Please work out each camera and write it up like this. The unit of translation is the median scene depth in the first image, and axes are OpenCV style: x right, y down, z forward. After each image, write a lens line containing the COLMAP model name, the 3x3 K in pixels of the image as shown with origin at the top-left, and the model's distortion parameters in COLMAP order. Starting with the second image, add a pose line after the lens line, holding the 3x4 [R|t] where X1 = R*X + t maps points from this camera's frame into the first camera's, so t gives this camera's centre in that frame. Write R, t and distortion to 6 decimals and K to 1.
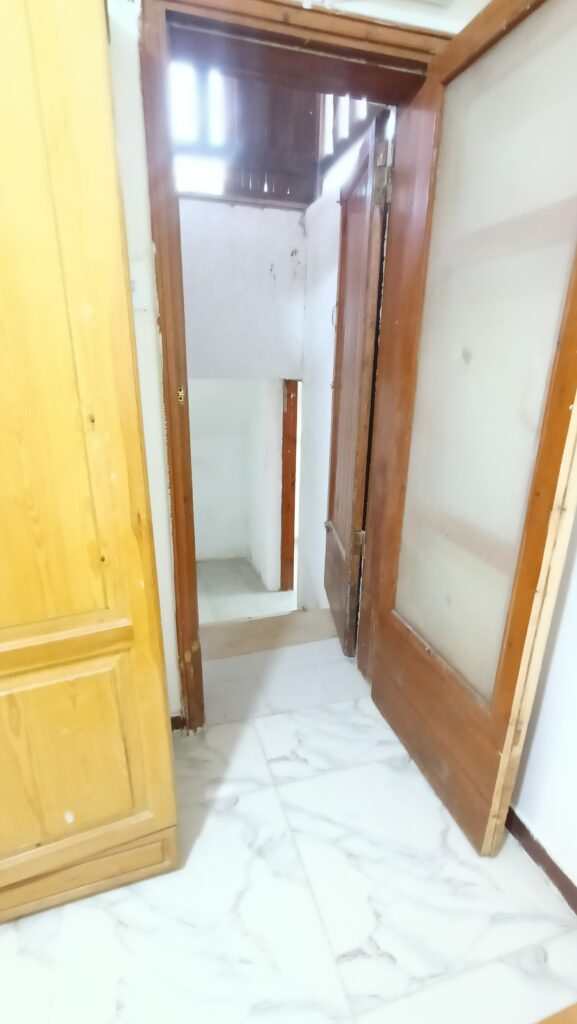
lens RADIAL K [[482.3, 0, 293.1], [0, 482.3, 508.3], [0, 0, 1]] dist [0.022669, 0.000637]
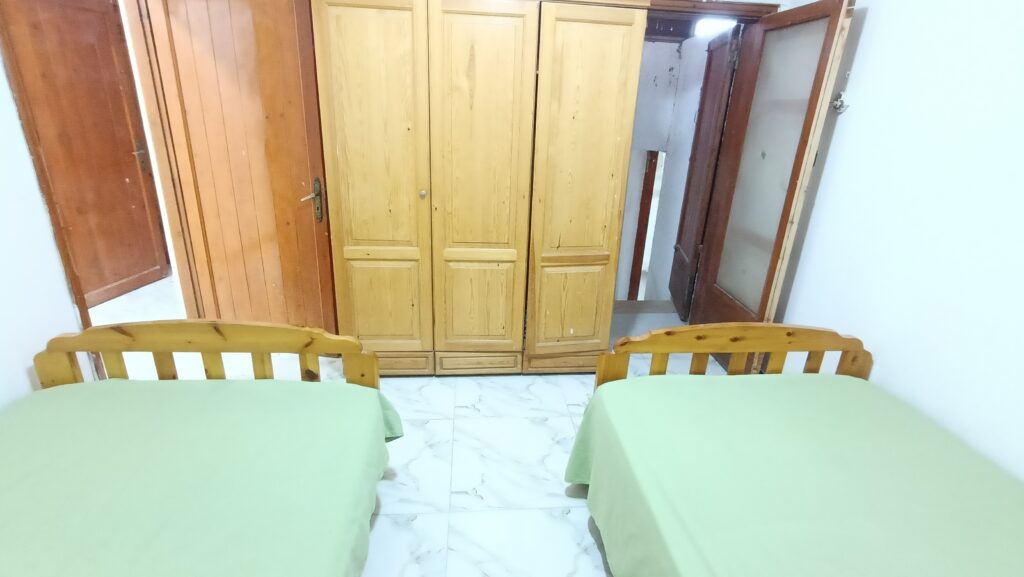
lens RADIAL K [[482.3, 0, 522.8], [0, 482.3, 272.5], [0, 0, 1]] dist [0.022669, 0.000637]
pose [[0.977259, 0.098639, -0.187711, -0.162633], [-0.094721, 0.995059, 0.029750, 0.170056], [0.189718, -0.011293, 0.981774, -0.925693]]
